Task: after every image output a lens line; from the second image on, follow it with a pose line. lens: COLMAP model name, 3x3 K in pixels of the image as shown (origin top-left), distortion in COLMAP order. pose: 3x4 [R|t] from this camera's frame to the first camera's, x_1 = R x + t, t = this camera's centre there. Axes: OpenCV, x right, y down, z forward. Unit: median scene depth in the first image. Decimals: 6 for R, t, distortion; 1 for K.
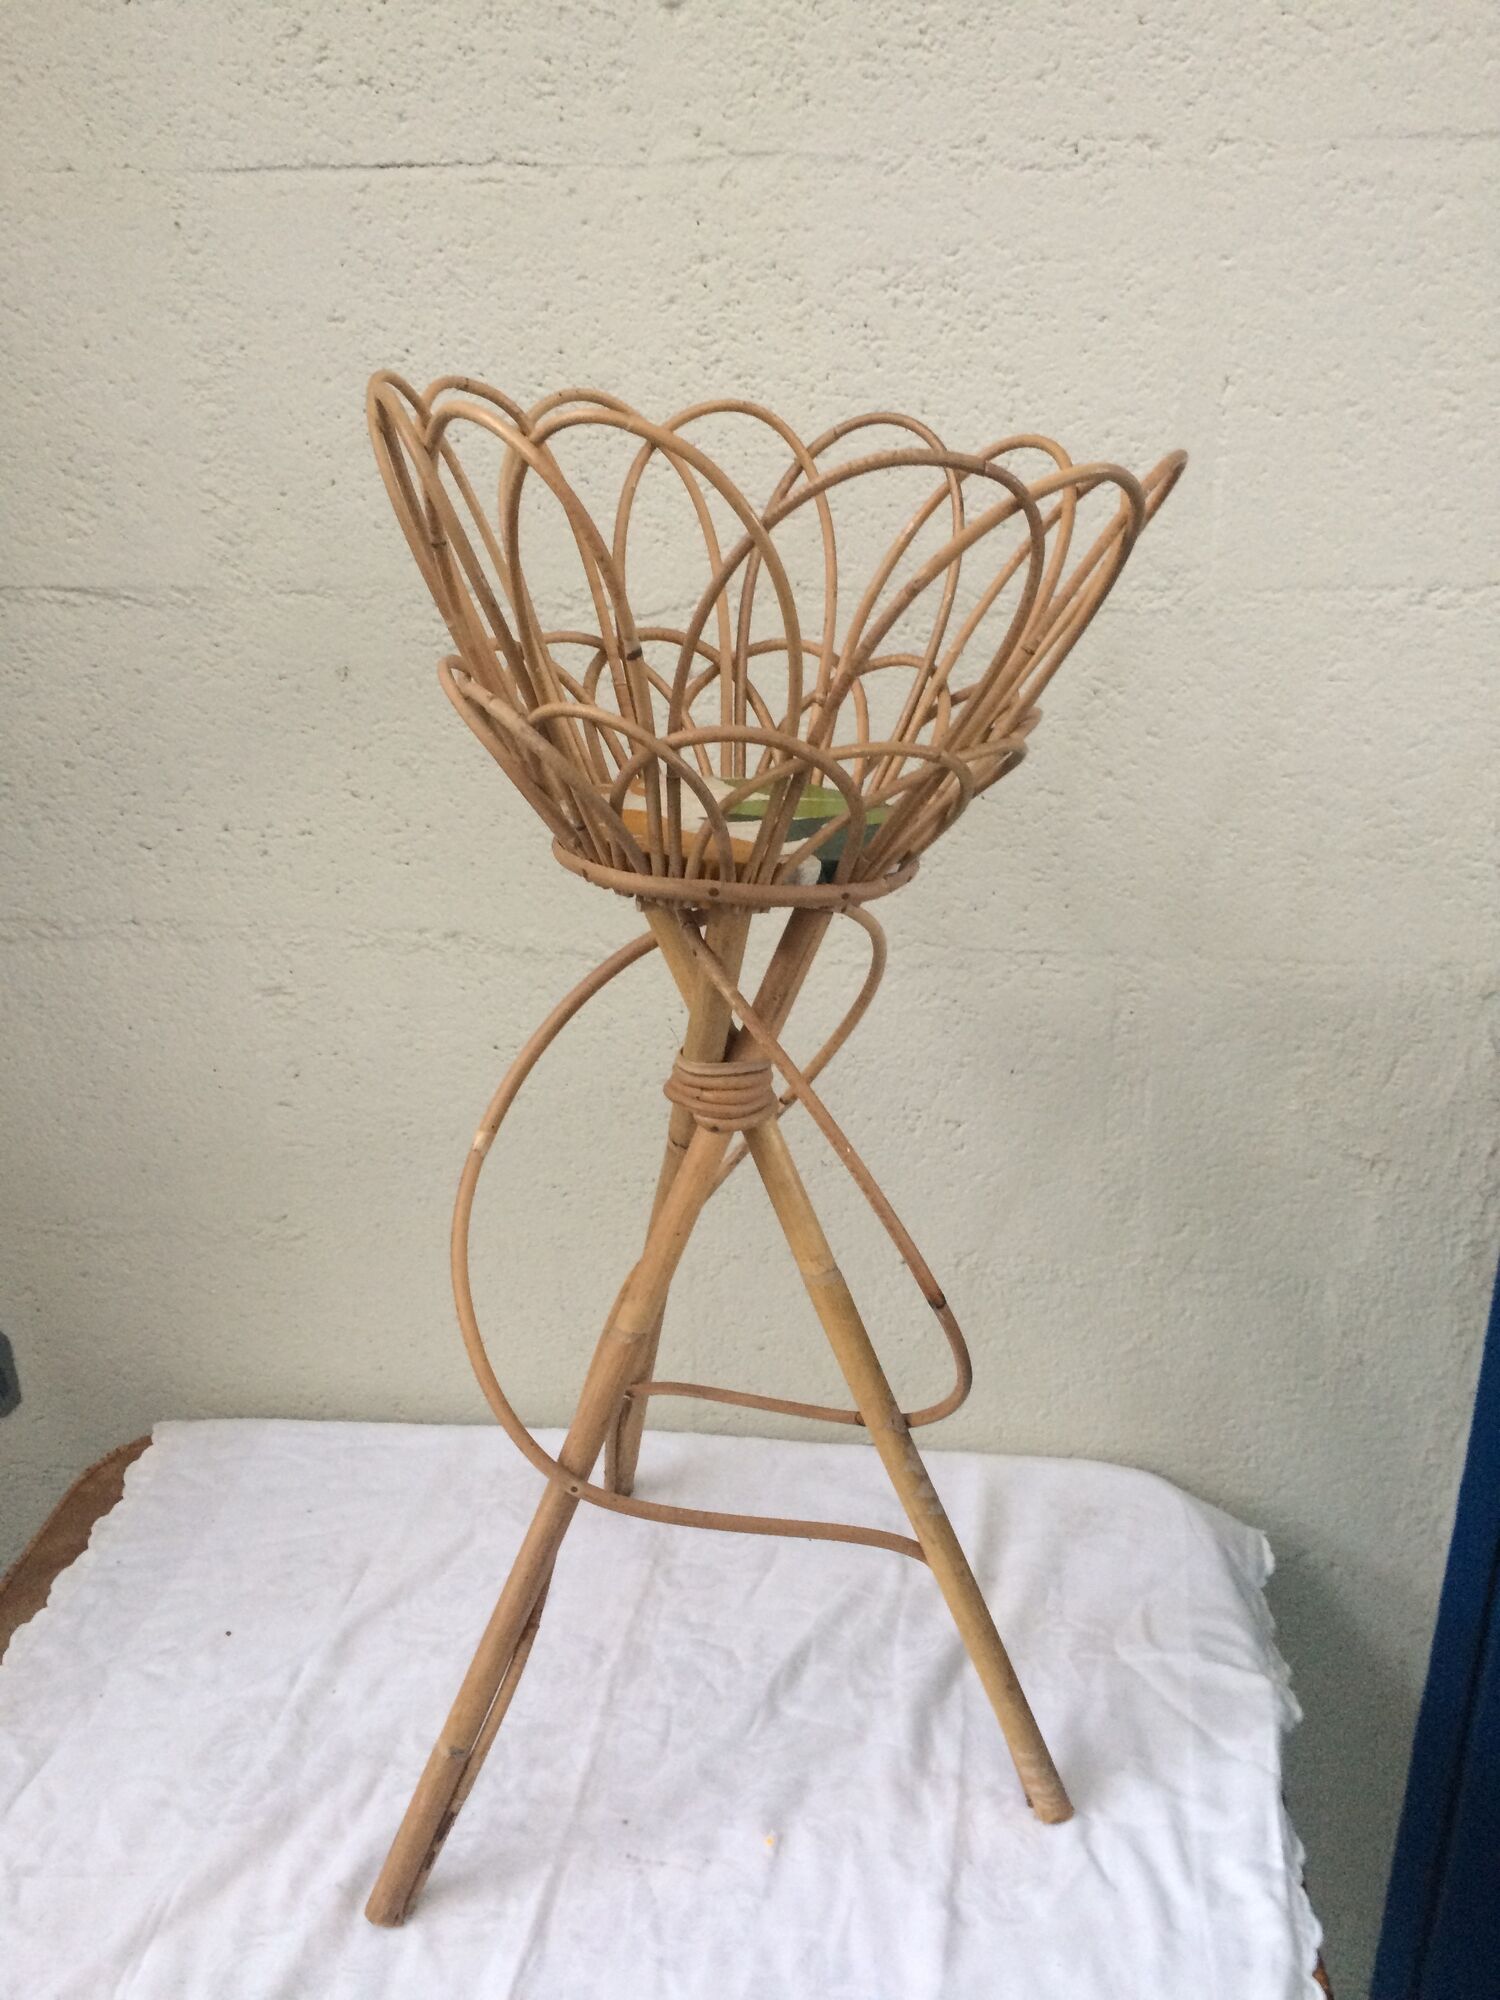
lens RADIAL K [[1734.1, 0, 793.5], [0, 1734.1, 996.0], [0, 0, 1]] dist [0.090615, -0.142910]
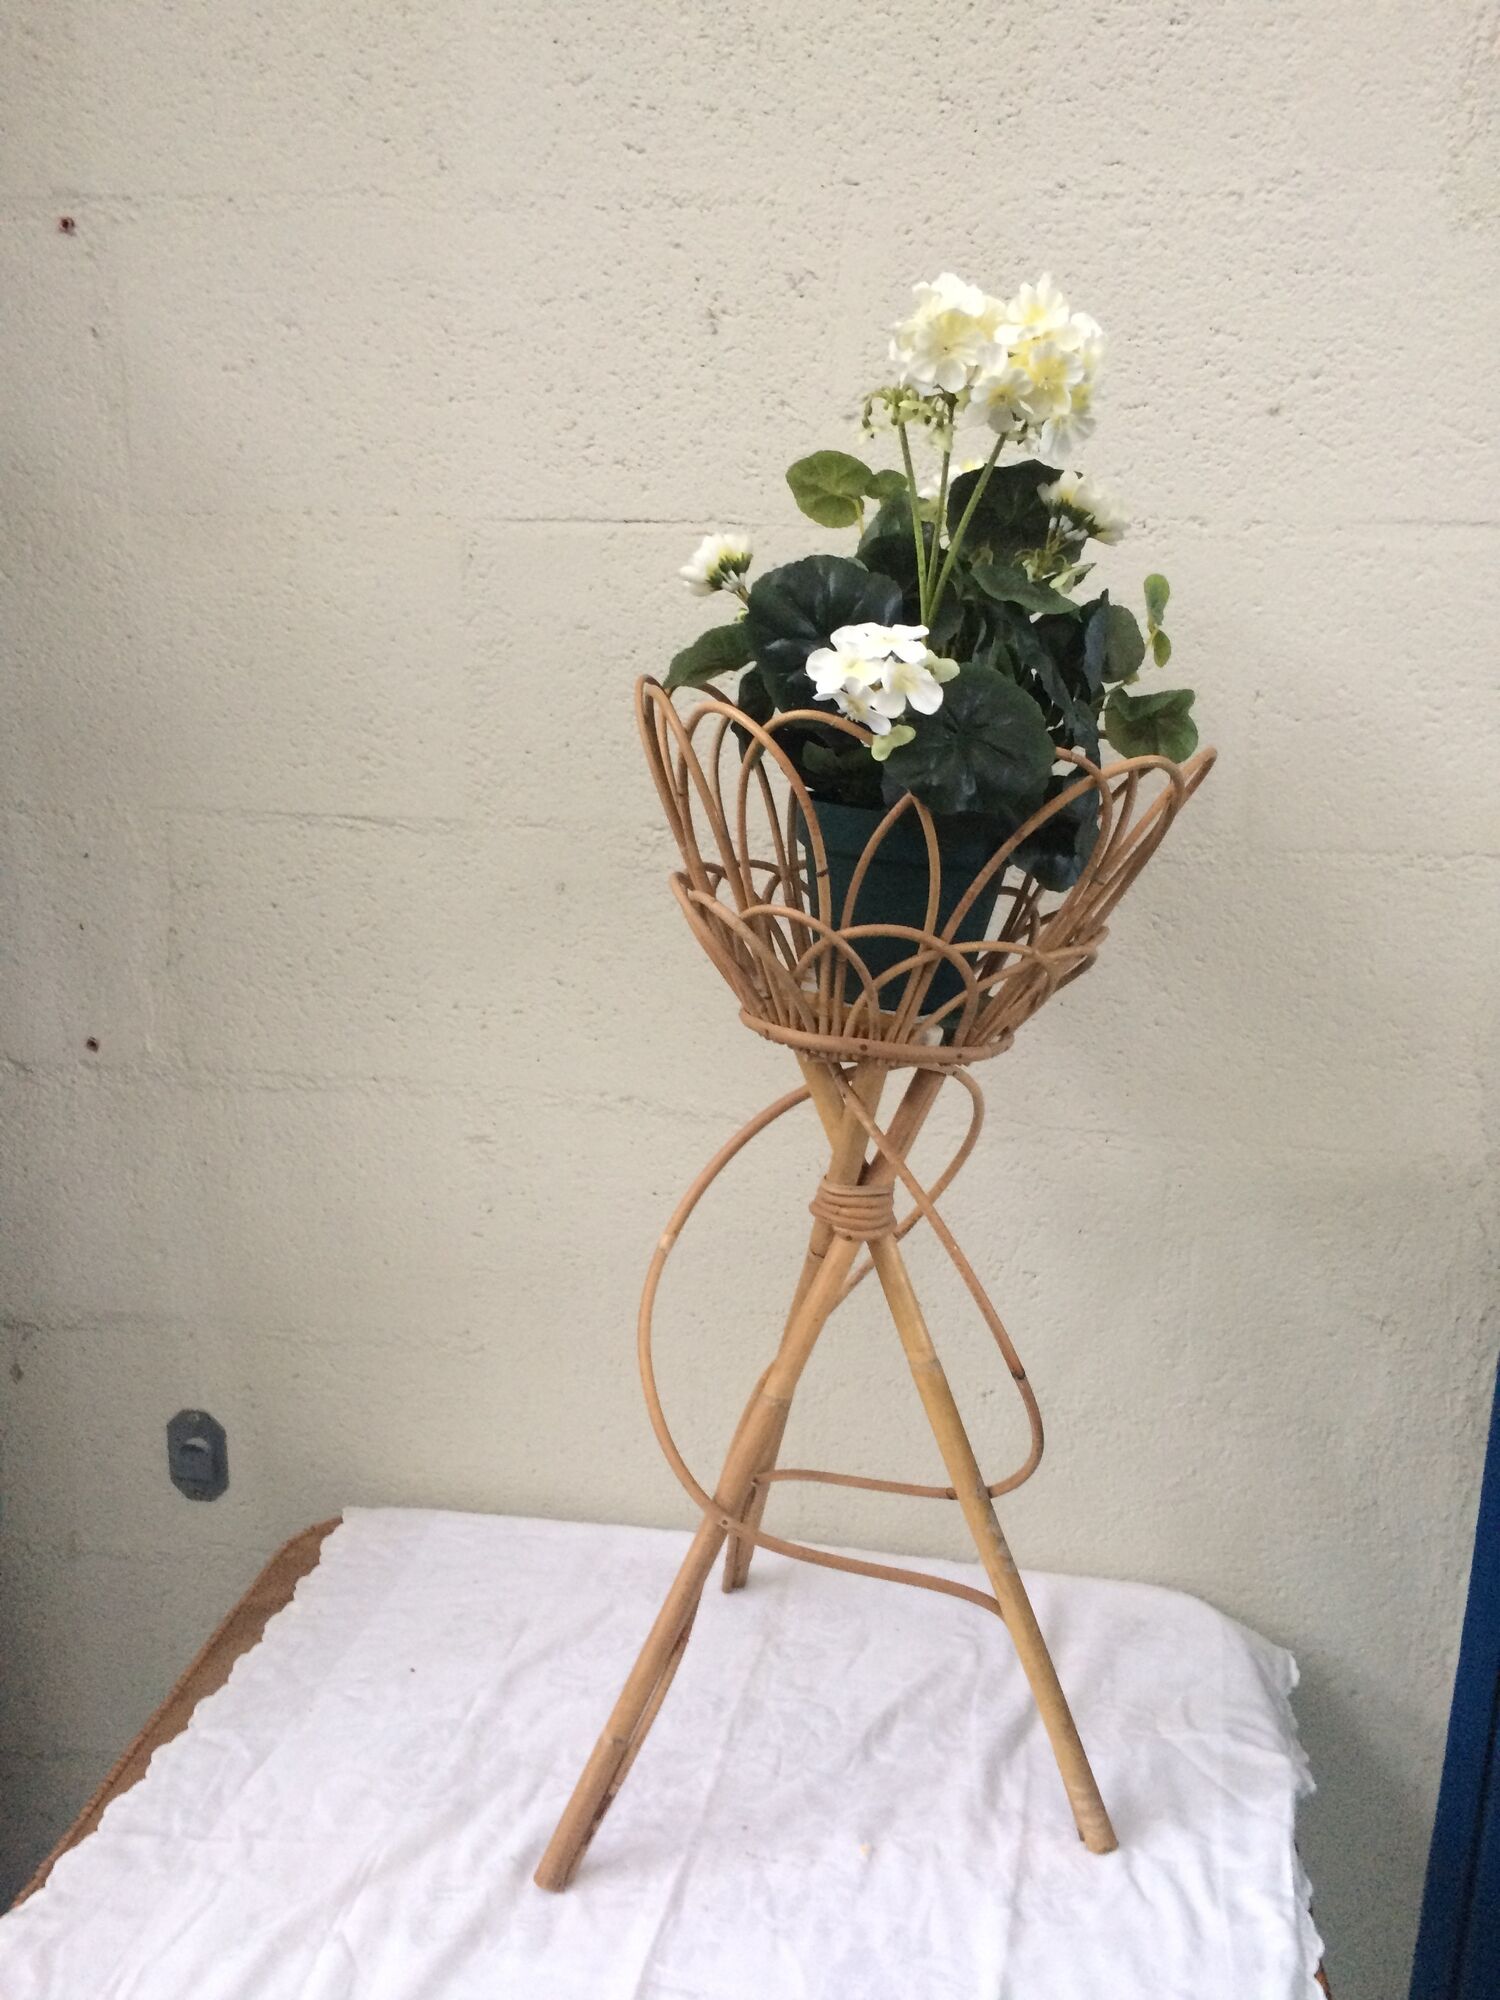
lens RADIAL K [[1734.1, 0, 793.5], [0, 1734.1, 996.0], [0, 0, 1]] dist [0.090615, -0.142910]
pose [[0.998248, 0.040971, -0.042681, -0.032965], [-0.046525, 0.989265, -0.138528, 0.067733], [0.036547, 0.140271, 0.989438, -0.265334]]
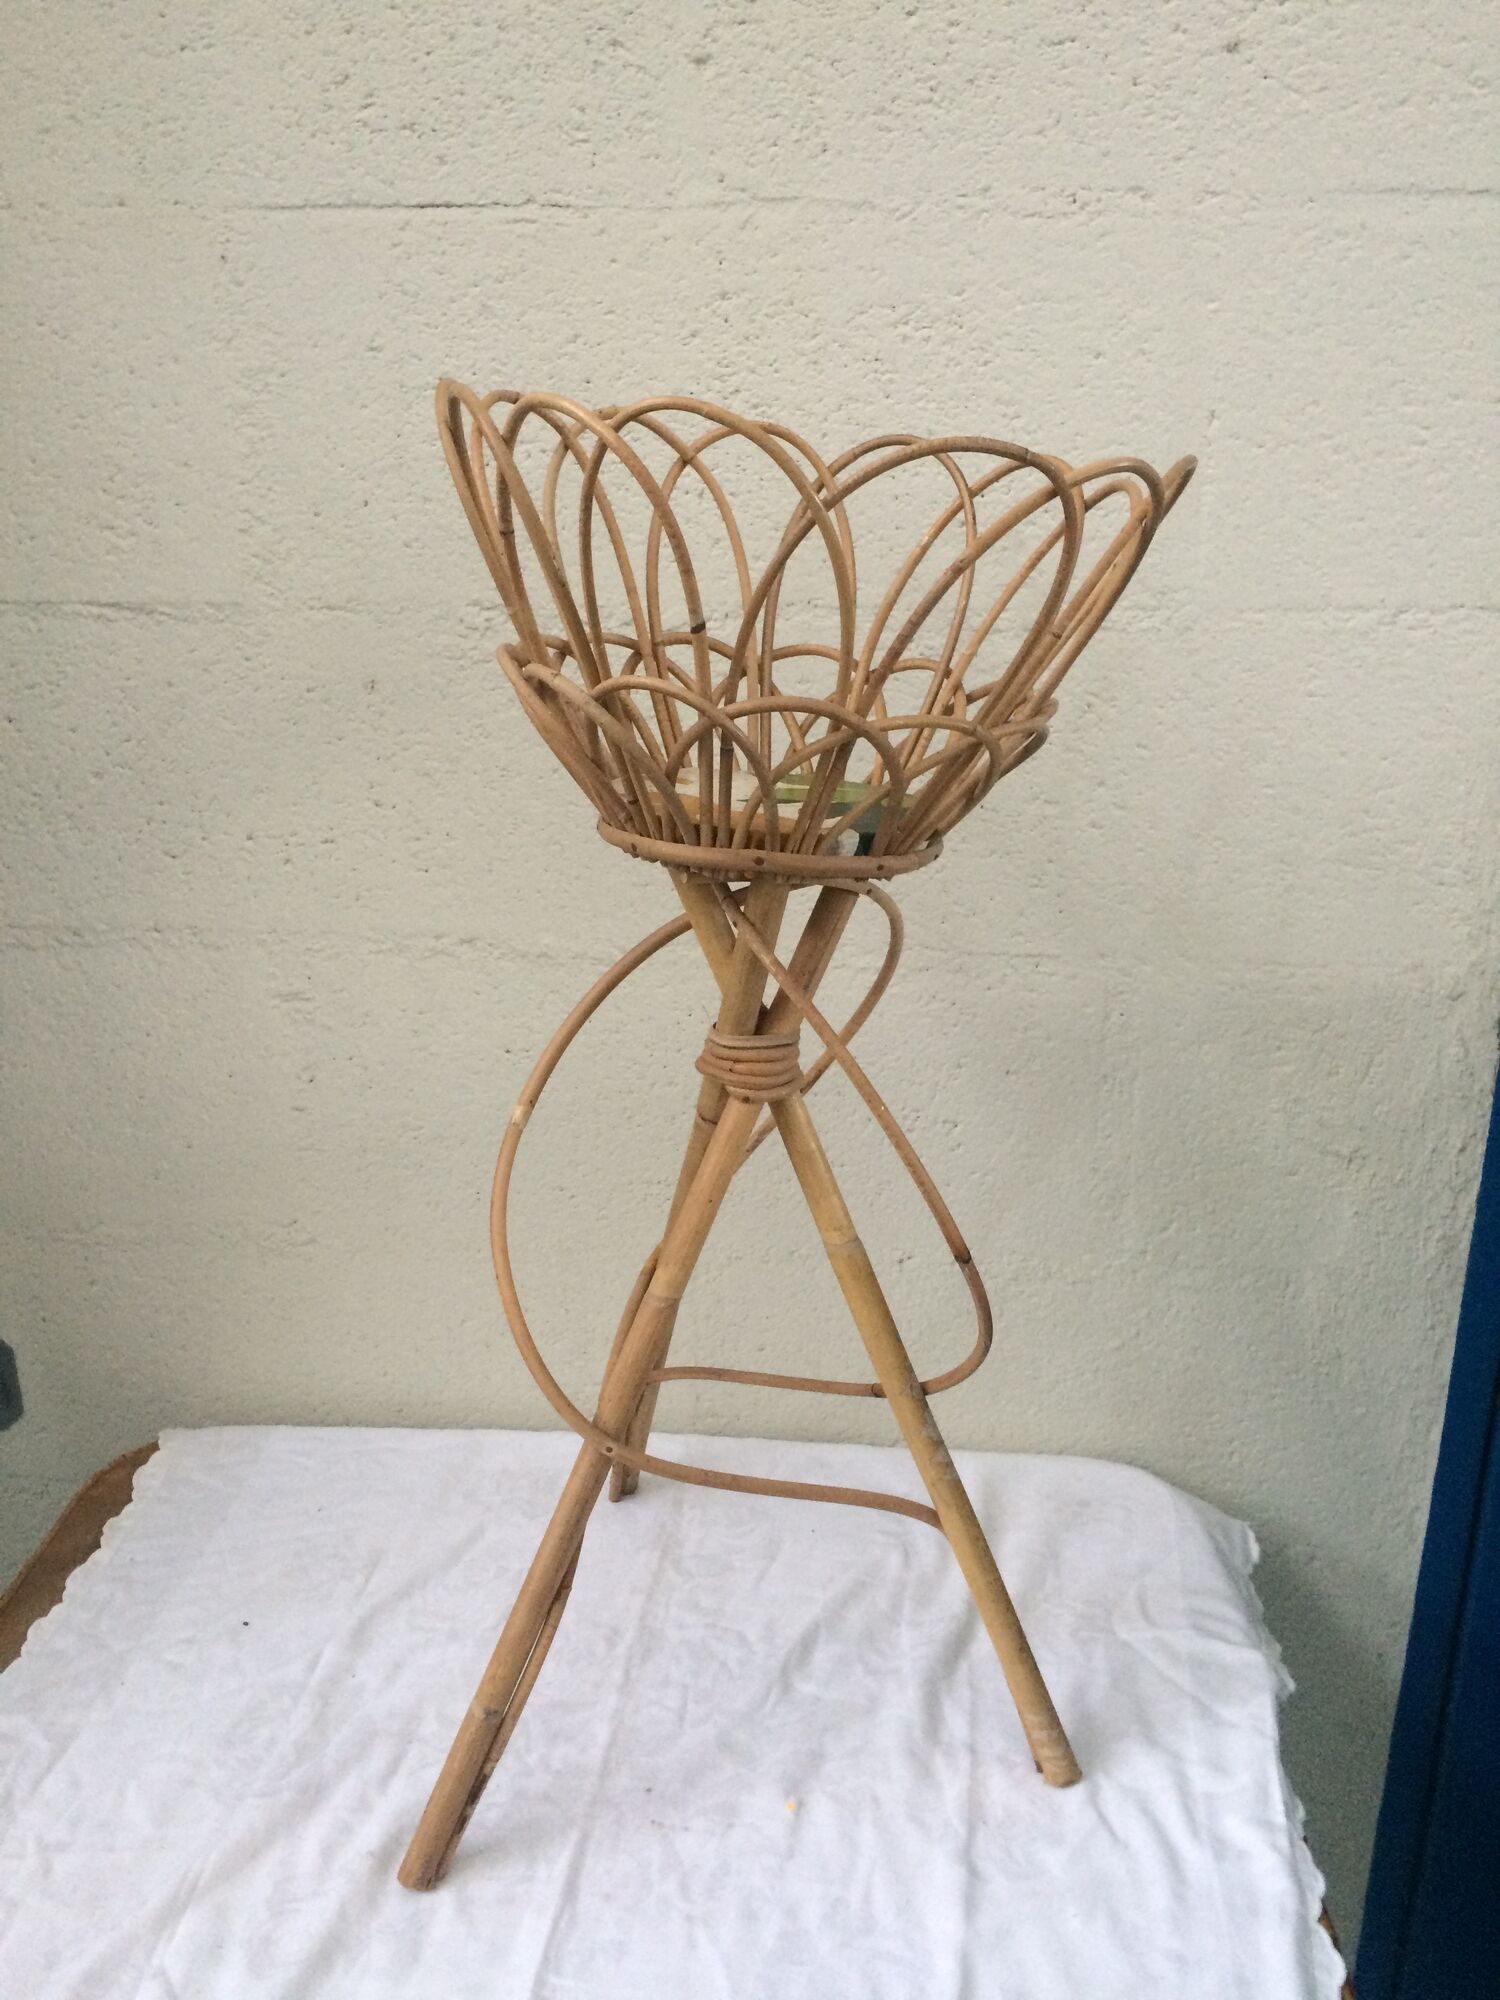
lens RADIAL K [[1734.1, 0, 793.5], [0, 1734.1, 996.0], [0, 0, 1]] dist [0.090615, -0.142910]
pose [[0.999341, 0.000530, 0.036305, -0.046975], [0.001158, 0.998919, -0.046475, 0.053334], [-0.036290, 0.046486, 0.998260, -0.045024]]
